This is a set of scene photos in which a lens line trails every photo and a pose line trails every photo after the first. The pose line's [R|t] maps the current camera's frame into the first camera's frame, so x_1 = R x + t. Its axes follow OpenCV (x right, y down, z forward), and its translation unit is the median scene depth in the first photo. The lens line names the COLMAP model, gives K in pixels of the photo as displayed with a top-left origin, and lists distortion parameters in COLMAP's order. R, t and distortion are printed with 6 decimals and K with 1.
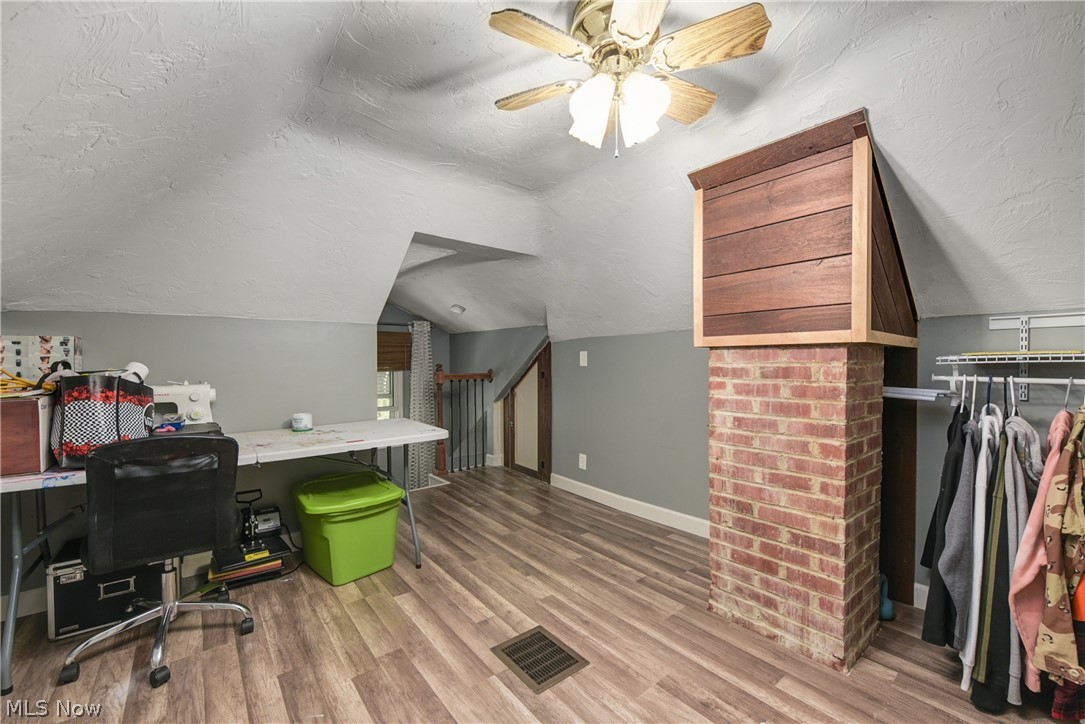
lens RADIAL K [[434.0, 0, 542.3], [0, 434.0, 362.3], [0, 0, 1]] dist [-0.004262, -0.000383]
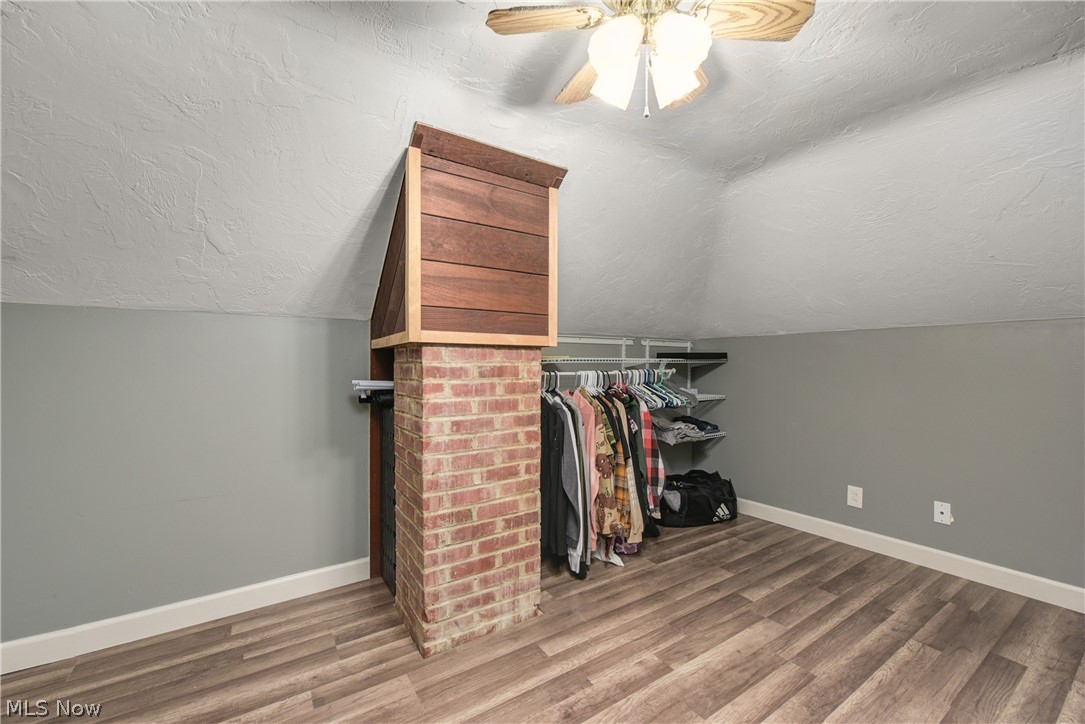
lens RADIAL K [[434.0, 0, 542.9], [0, 434.0, 365.0], [0, 0, 1]] dist [-0.004262, -0.000383]
pose [[0.105195, 0.000055, 0.994452, -0.466179], [-0.002657, 0.999996, 0.000225, 0.007255], [-0.994448, -0.002666, 0.105194, 0.755604]]
